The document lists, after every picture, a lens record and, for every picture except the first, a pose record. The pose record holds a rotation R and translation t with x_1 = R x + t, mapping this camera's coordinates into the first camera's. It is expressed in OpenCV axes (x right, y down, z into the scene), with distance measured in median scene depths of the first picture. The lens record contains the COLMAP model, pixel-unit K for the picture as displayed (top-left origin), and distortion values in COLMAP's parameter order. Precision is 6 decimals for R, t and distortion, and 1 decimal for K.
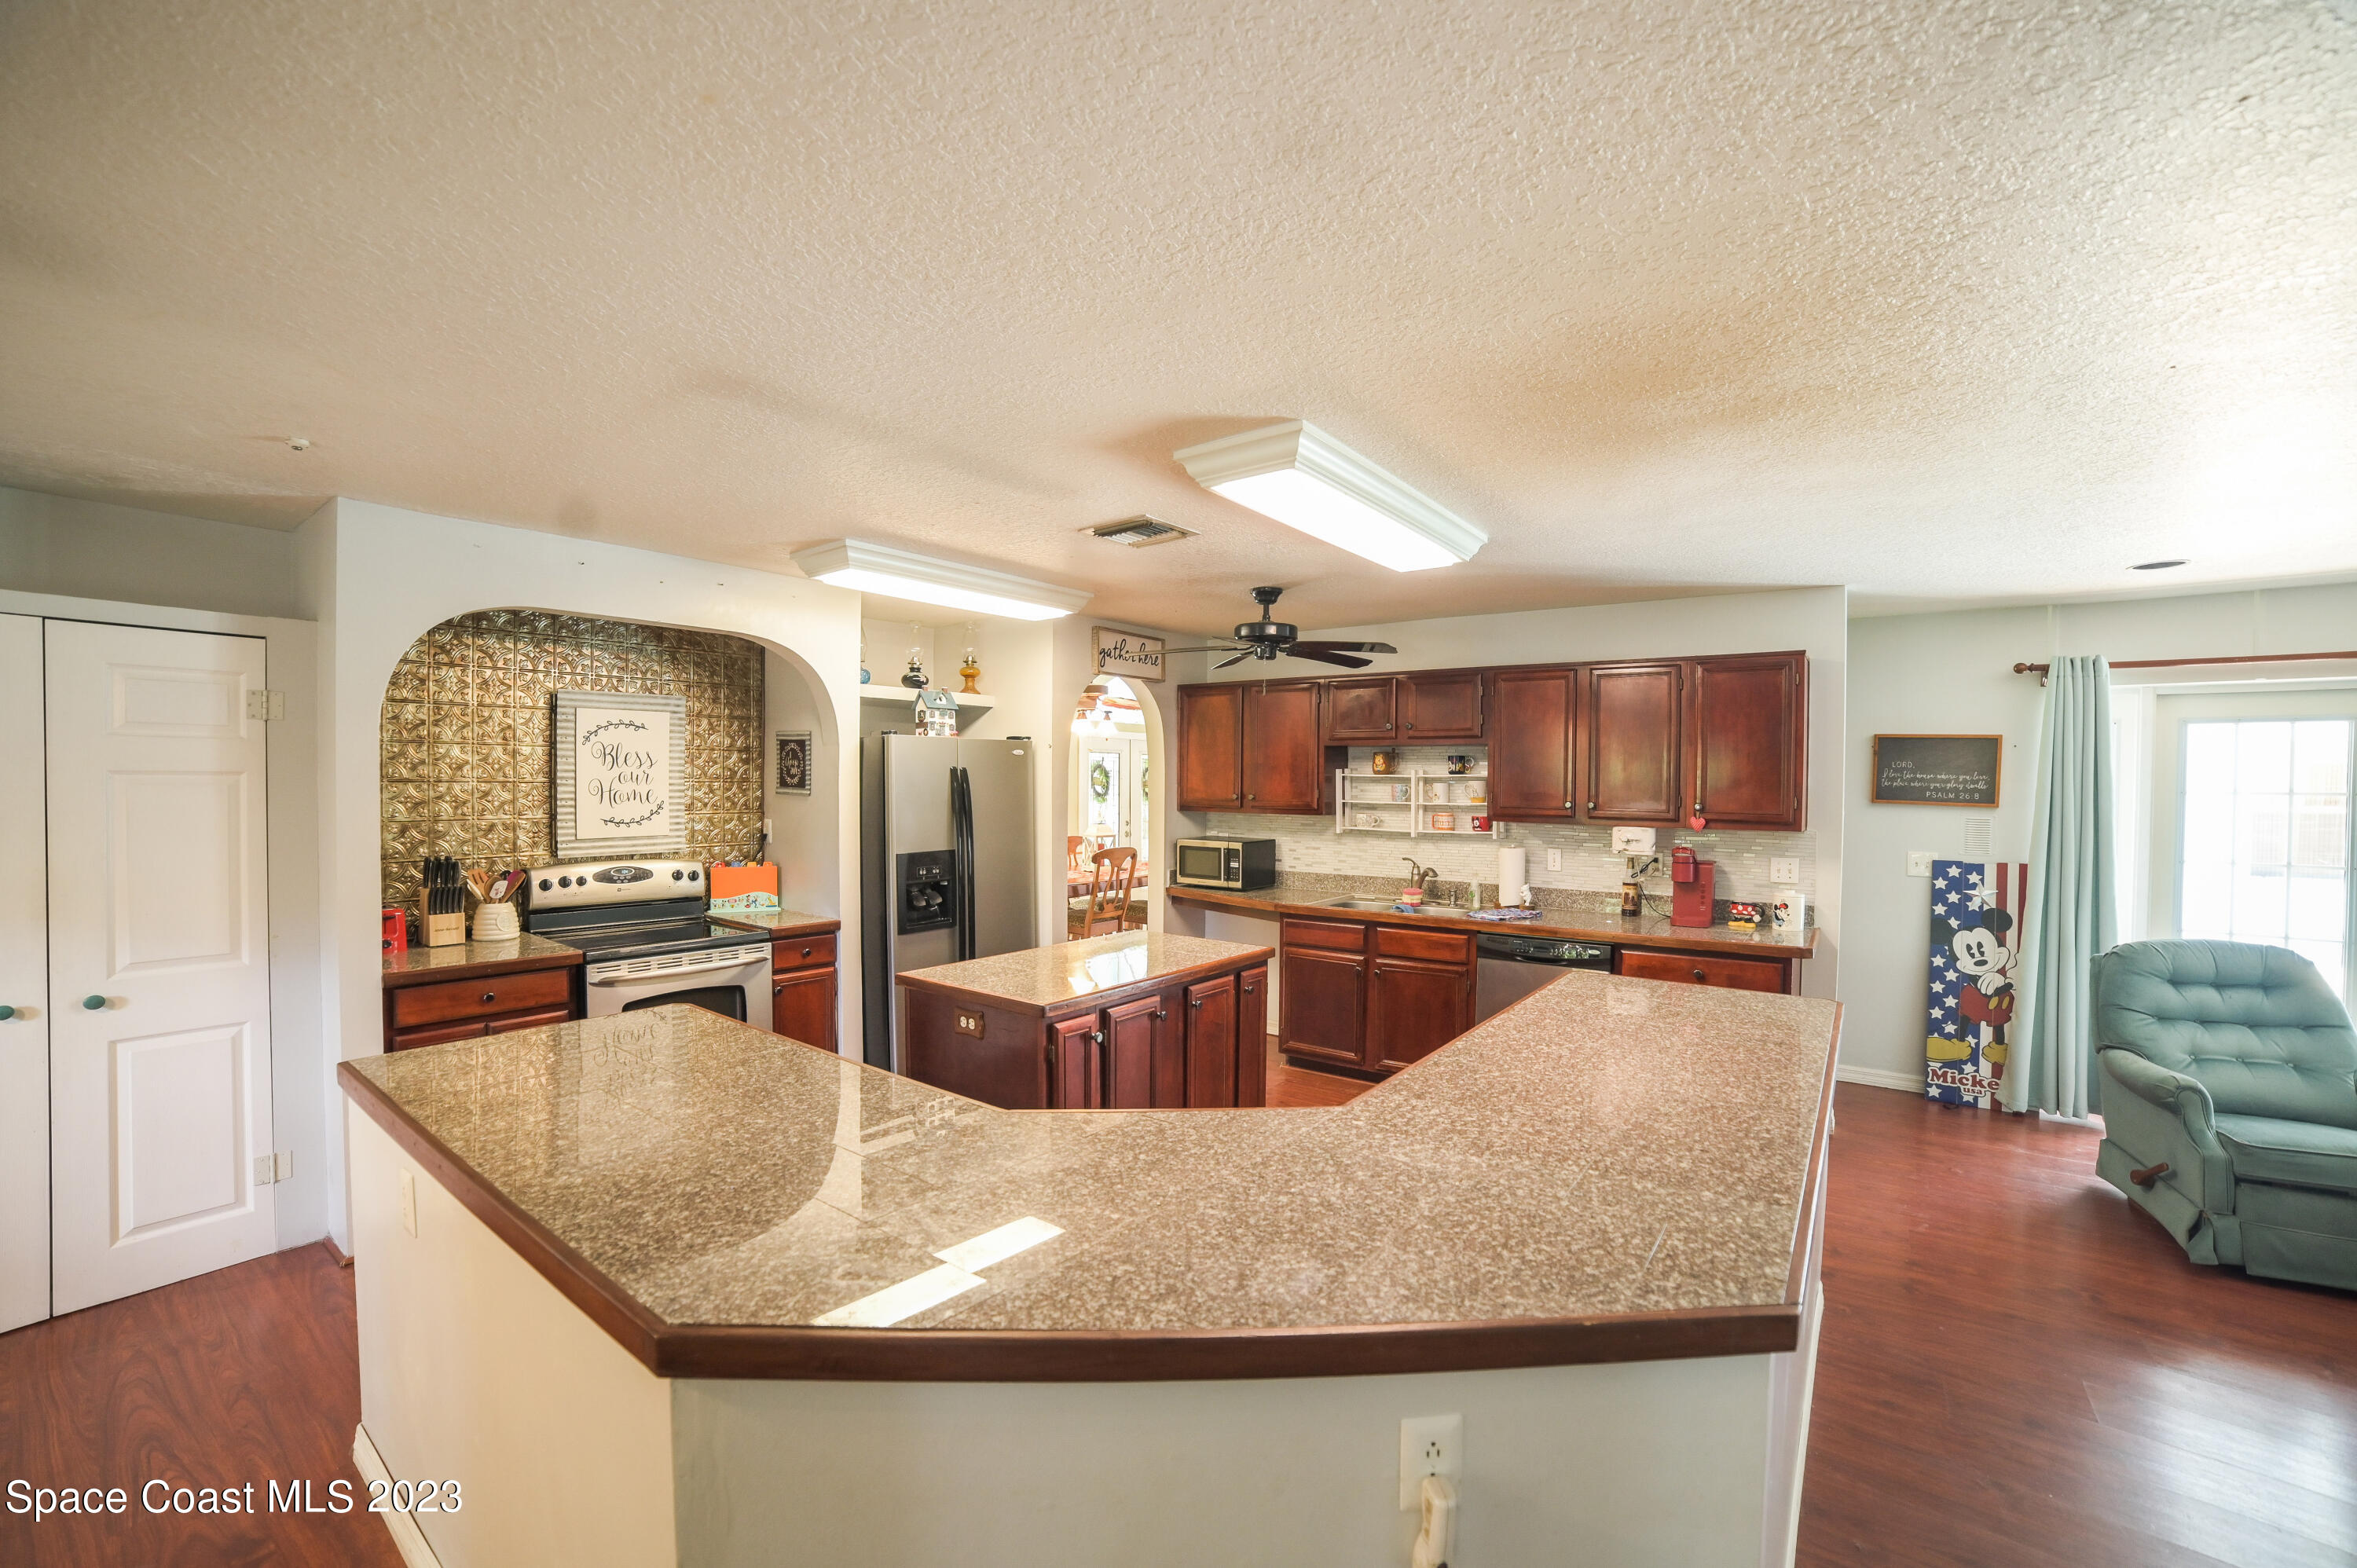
lens RADIAL K [[922.3, 0, 1181.5], [0, 922.3, 813.5], [0, 0, 1]] dist [-0.081120, 0.024679]
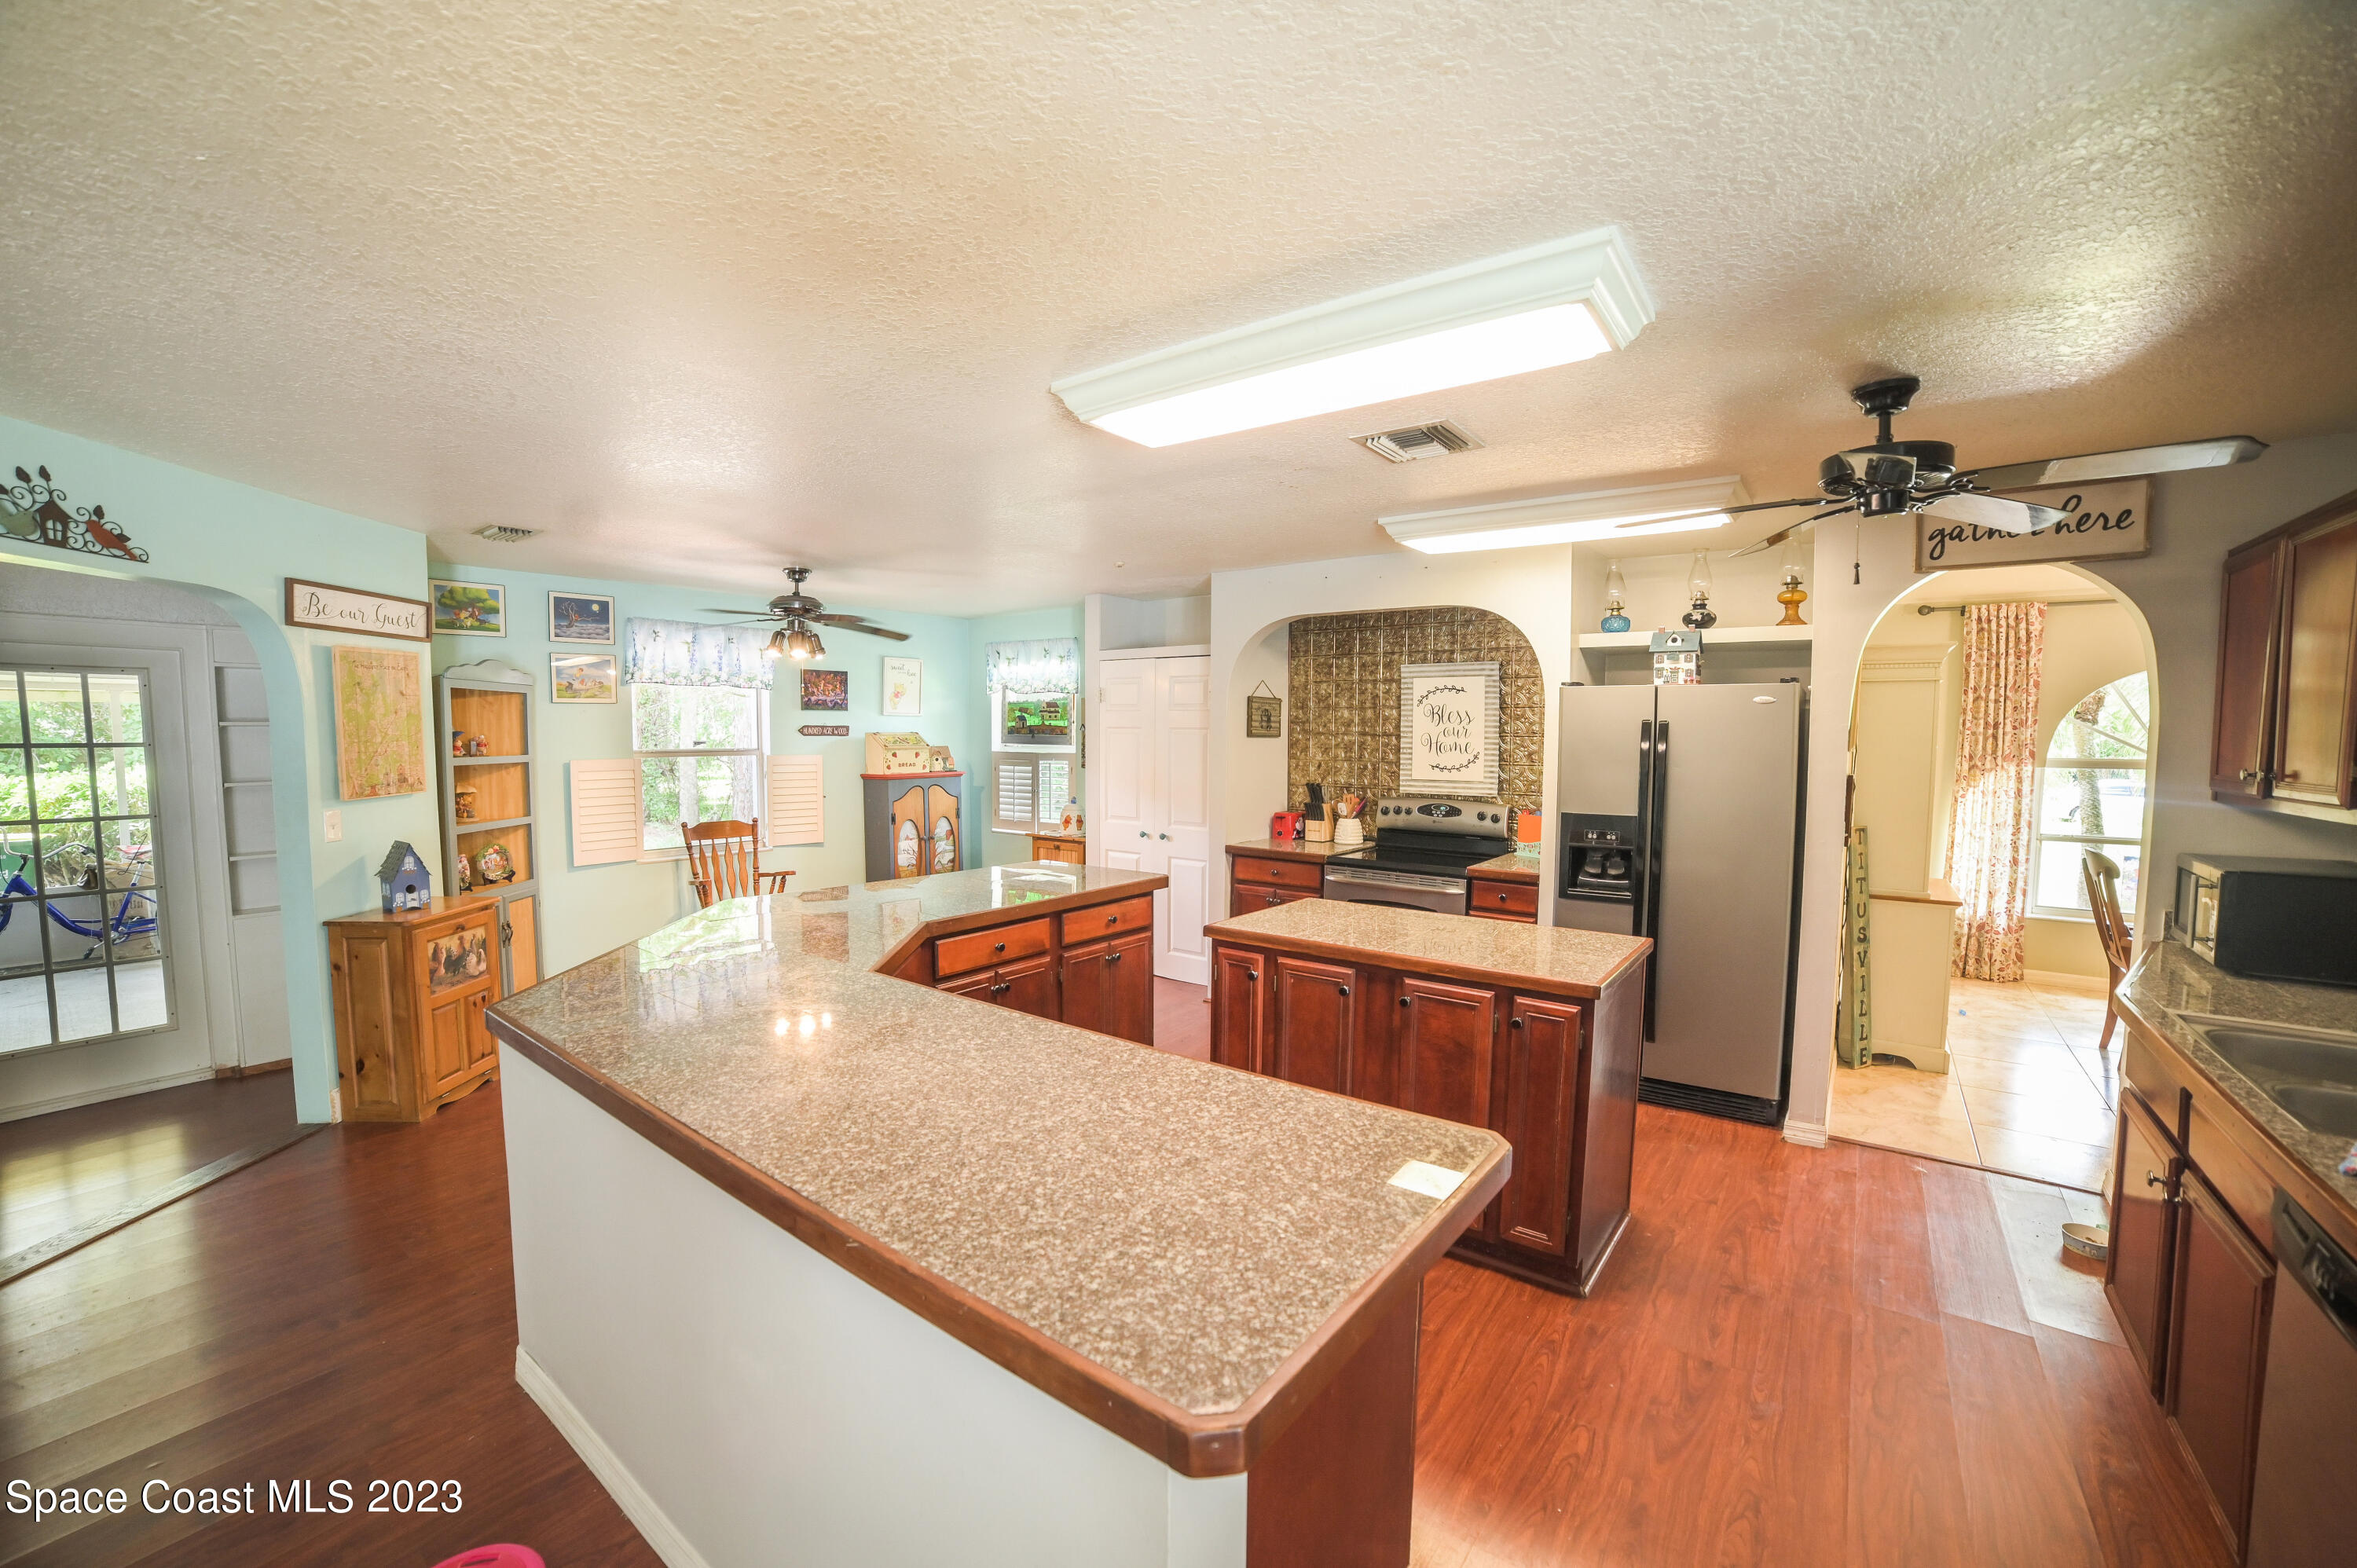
lens RADIAL K [[922.3, 0, 1181.5], [0, 922.3, 813.5], [0, 0, 1]] dist [-0.081120, 0.024679]
pose [[0.052448, 0.083637, -0.995115, 0.398477], [-0.042576, 0.995768, 0.081448, -0.009921], [0.997716, 0.038096, 0.055787, 0.361977]]
